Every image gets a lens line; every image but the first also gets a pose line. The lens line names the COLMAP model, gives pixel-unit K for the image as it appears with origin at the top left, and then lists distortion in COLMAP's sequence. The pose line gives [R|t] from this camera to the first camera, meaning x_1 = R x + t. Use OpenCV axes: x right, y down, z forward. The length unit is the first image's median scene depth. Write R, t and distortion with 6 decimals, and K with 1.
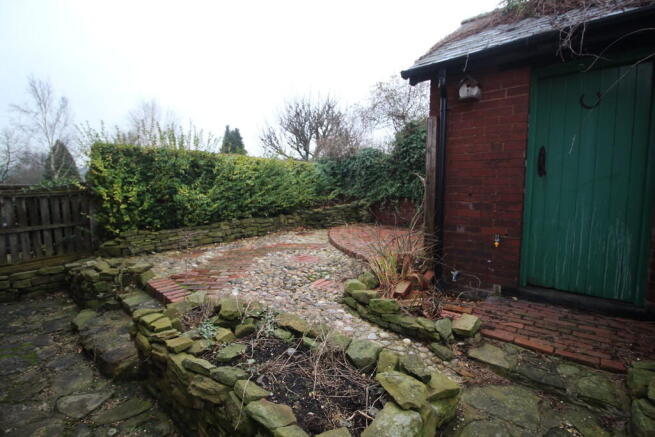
lens RADIAL K [[305.6, 0, 327.5], [0, 305.6, 217.6], [0, 0, 1]] dist [-0.007368, -0.008612]
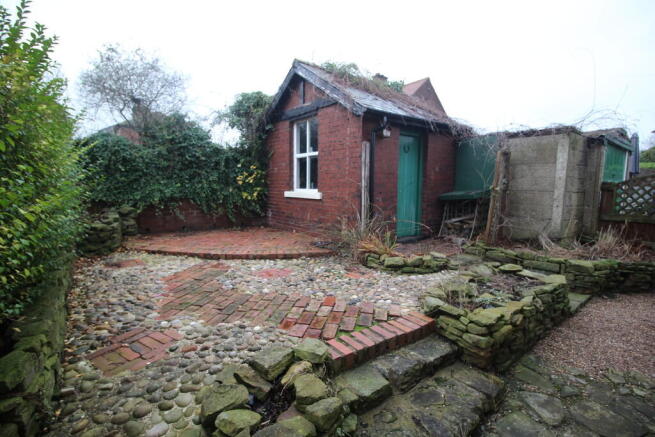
lens RADIAL K [[306.8, 0, 328.7], [0, 306.8, 215.7], [0, 0, 1]] dist [-0.003951, -0.000450]
pose [[0.196915, -0.101323, 0.975171, -1.206841], [0.093102, 0.992083, 0.084280, -0.119763], [-0.975990, 0.074195, 0.204789, 0.914033]]
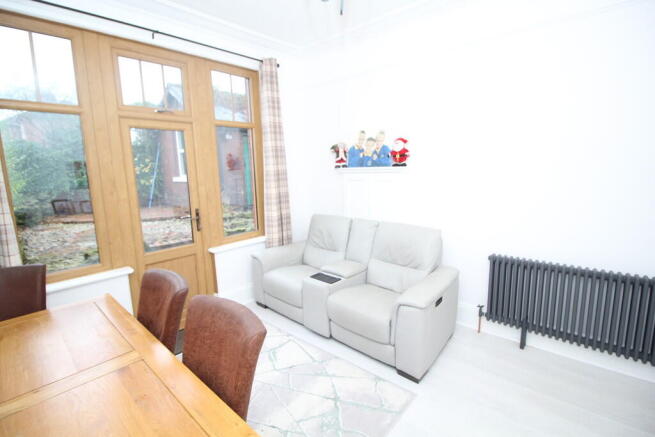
lens RADIAL K [[305.6, 0, 332.0], [0, 305.6, 214.5], [0, 0, 1]] dist [-0.007368, -0.008612]
pose [[0.001652, -0.159691, 0.987166, -2.069951], [0.131948, 0.978571, 0.158080, -0.051481], [-0.991255, 0.129994, 0.022687, 0.125025]]
